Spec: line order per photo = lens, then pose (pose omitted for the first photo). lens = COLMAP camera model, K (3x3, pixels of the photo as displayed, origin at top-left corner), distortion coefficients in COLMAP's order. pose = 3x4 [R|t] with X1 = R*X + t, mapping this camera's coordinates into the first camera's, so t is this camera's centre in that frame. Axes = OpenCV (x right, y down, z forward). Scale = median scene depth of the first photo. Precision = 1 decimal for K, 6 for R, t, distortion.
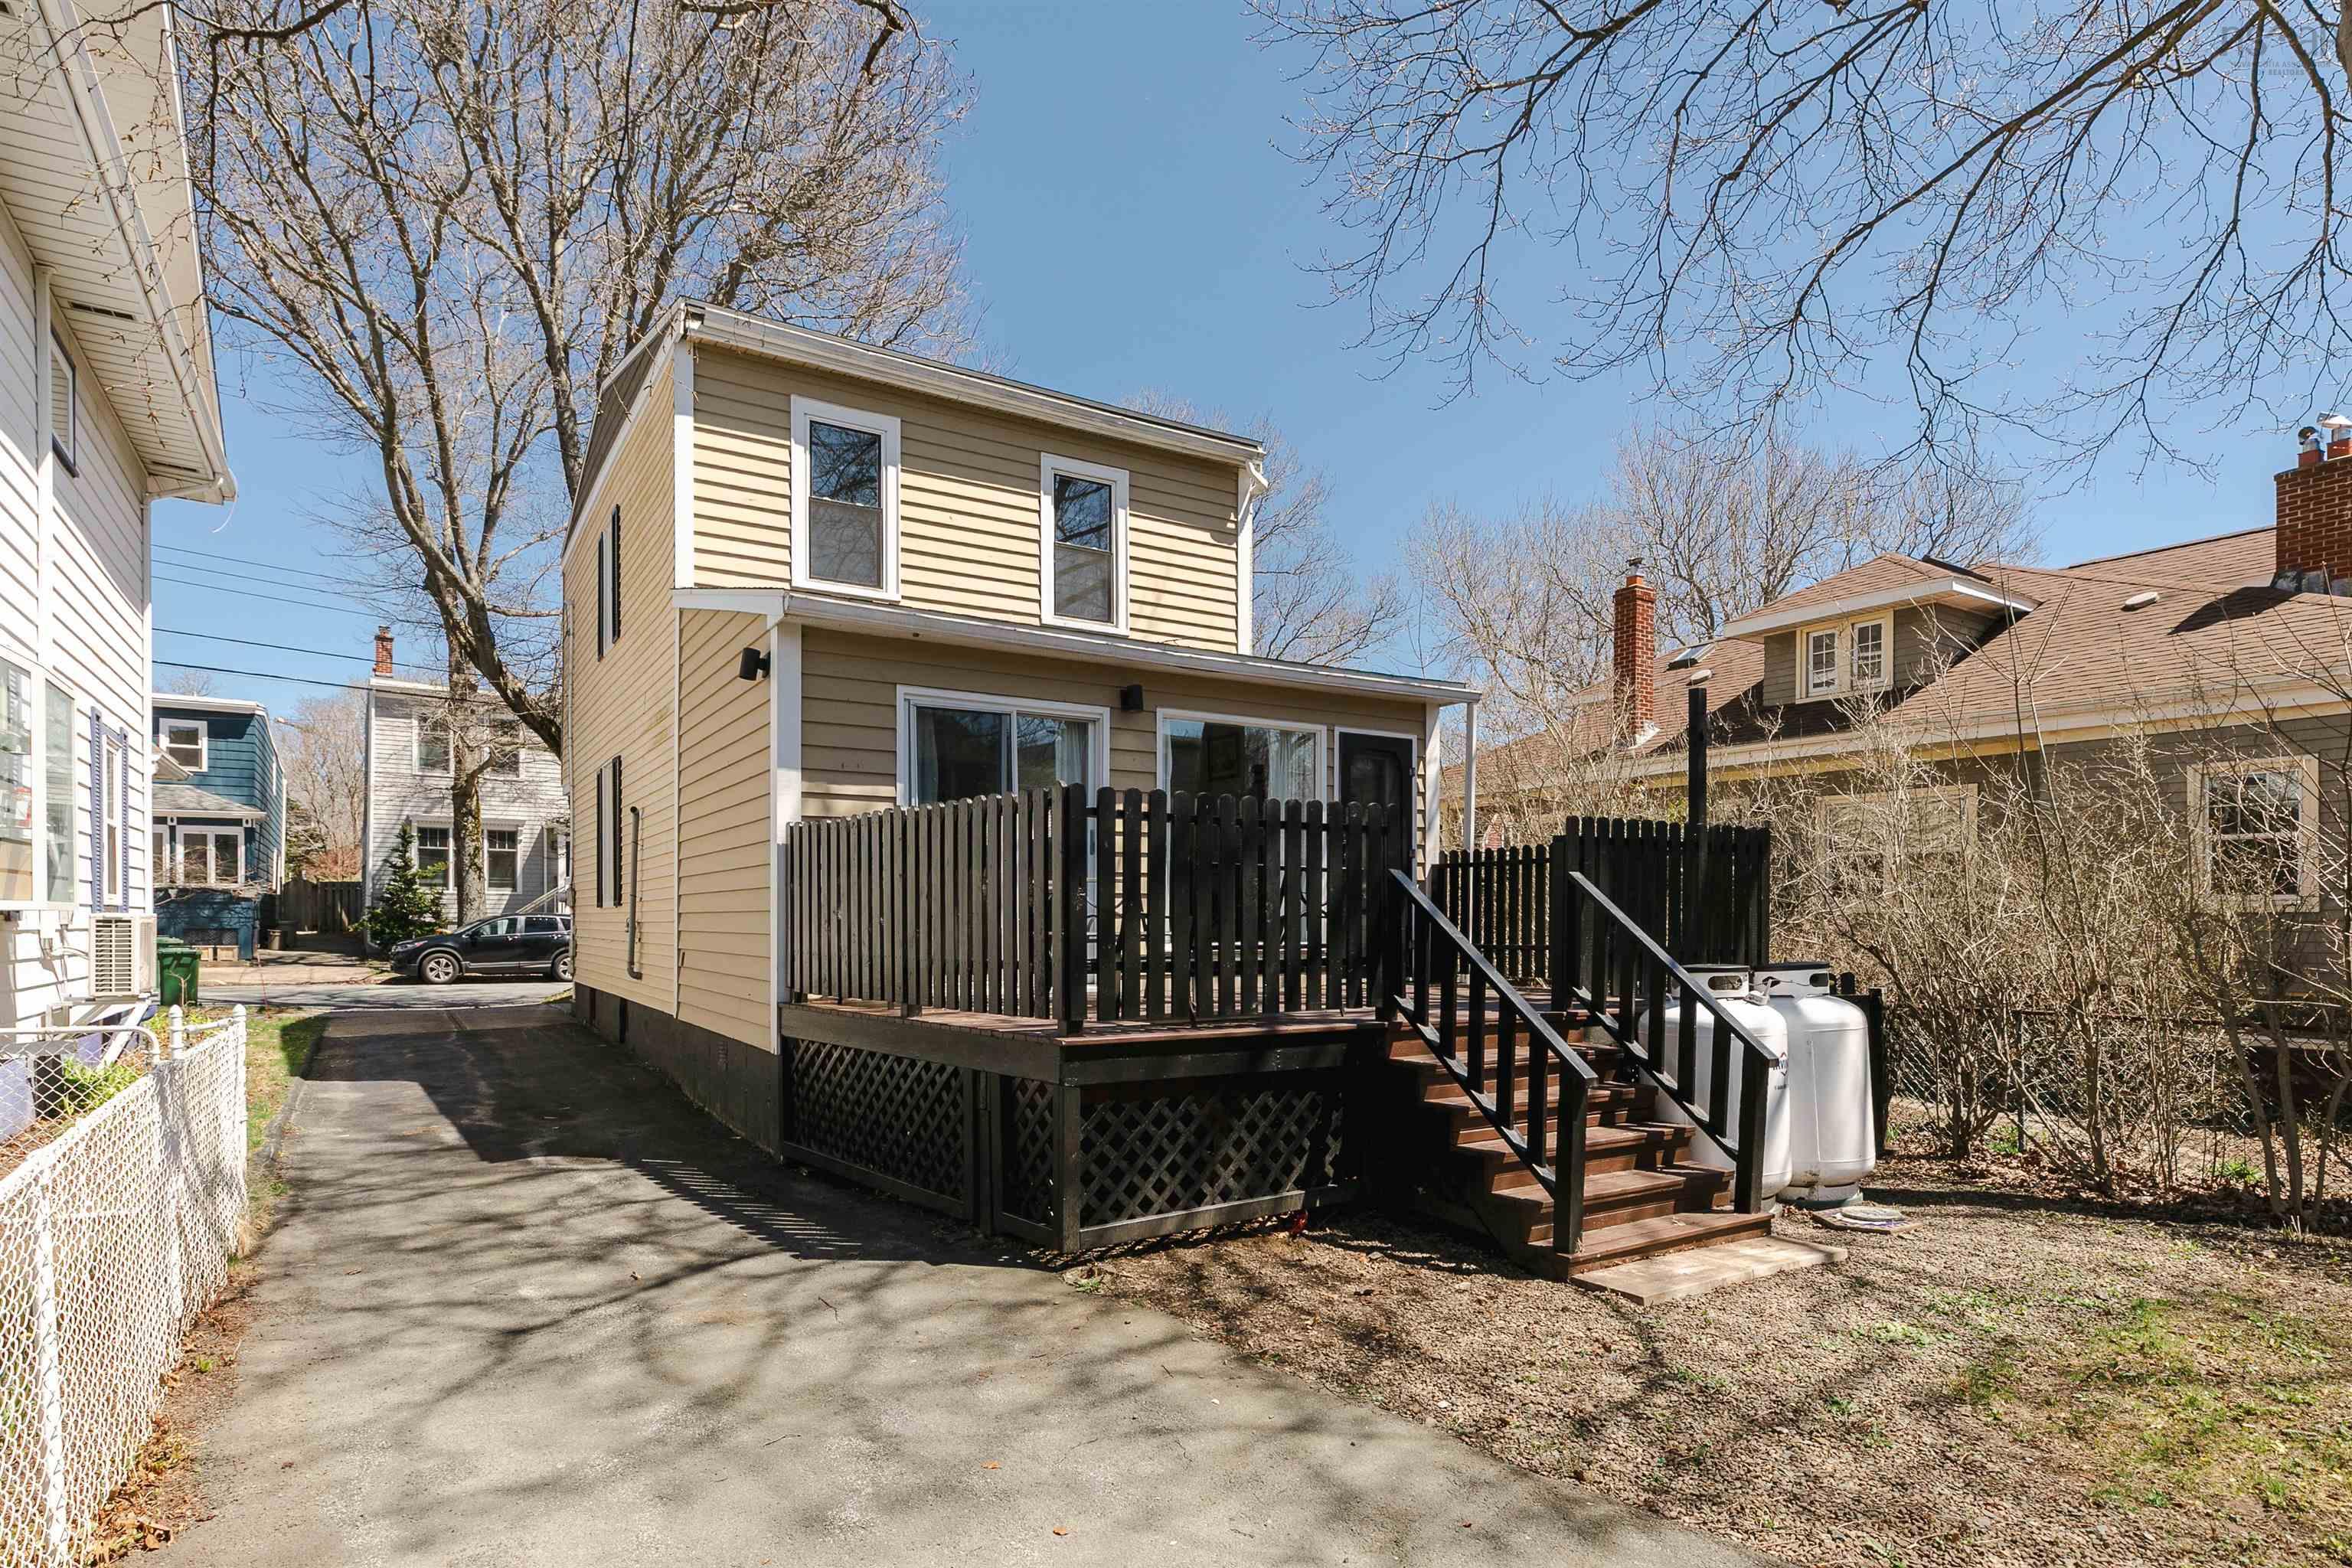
lens RADIAL K [[1251.6, 0, 1173.0], [0, 1251.6, 908.7], [0, 0, 1]] dist [-0.007735, 0.002248]
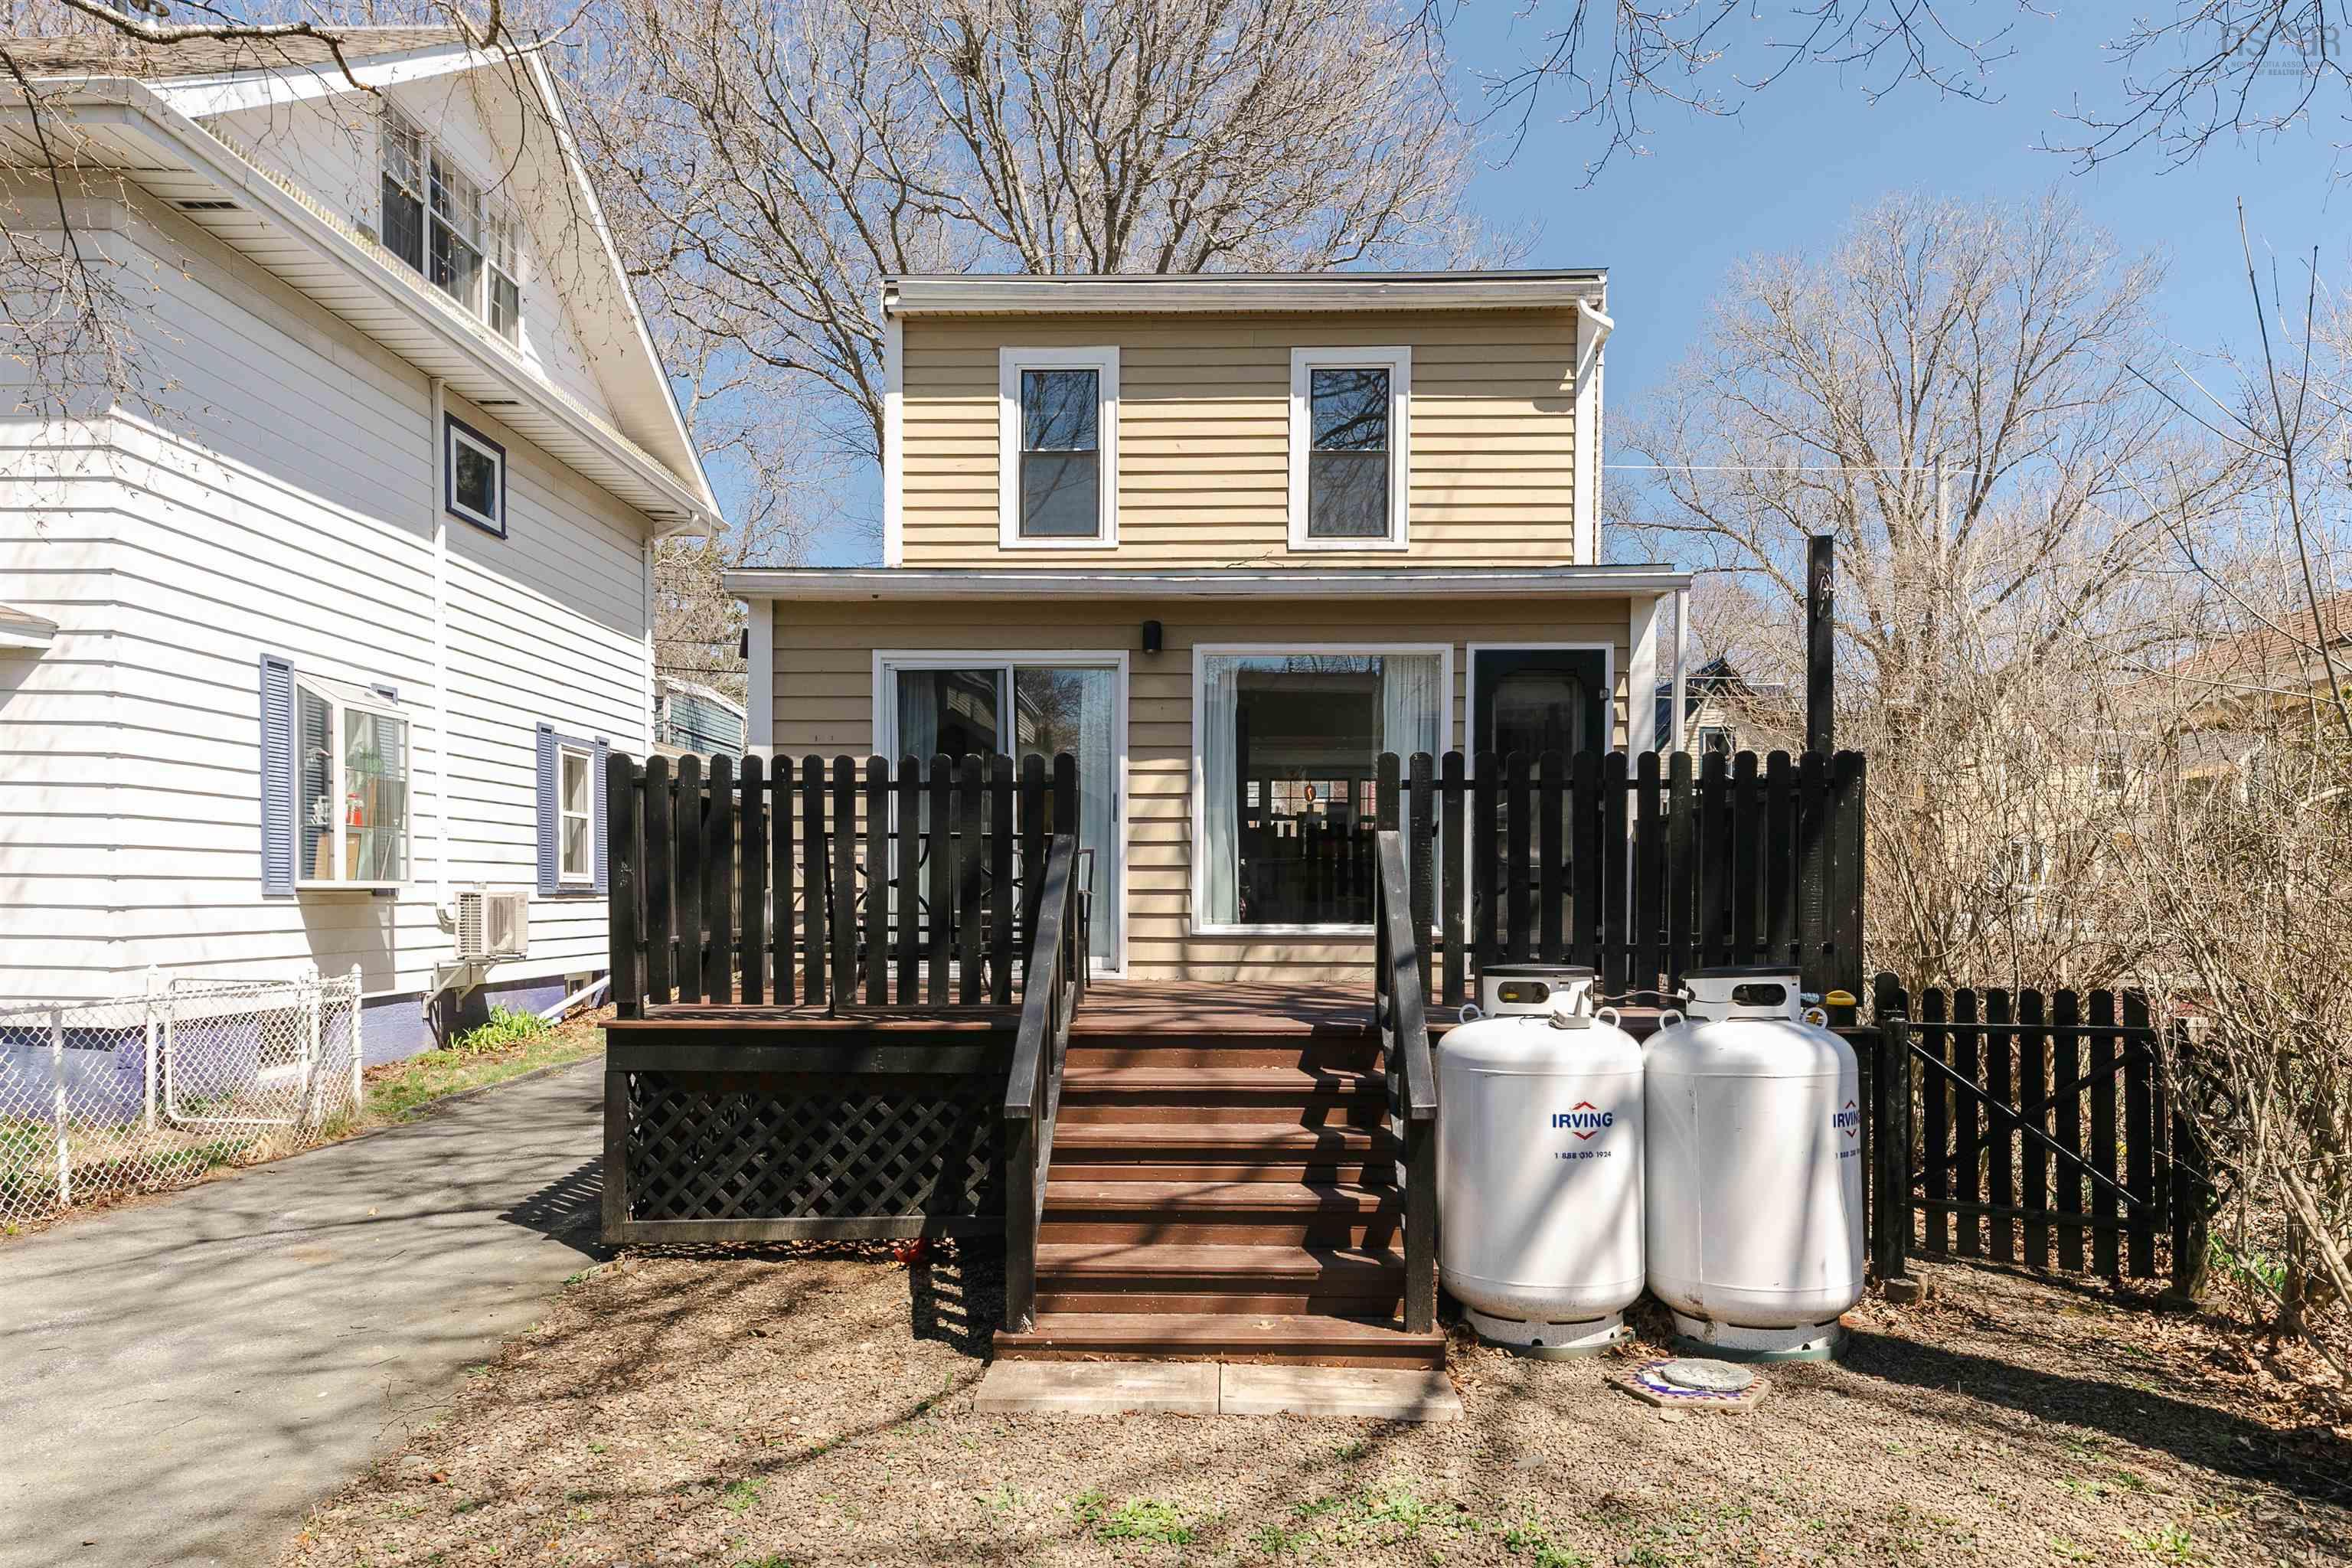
lens RADIAL K [[1434.6, 0, 1141.8], [0, 1434.6, 891.4], [0, 0, 1]] dist [0.007926, -0.001953]
pose [[0.833439, -0.000577, -0.552611, 0.740689], [0.003427, 0.999986, 0.004125, 0.002001], [0.552601, -0.005332, 0.833429, 0.264455]]
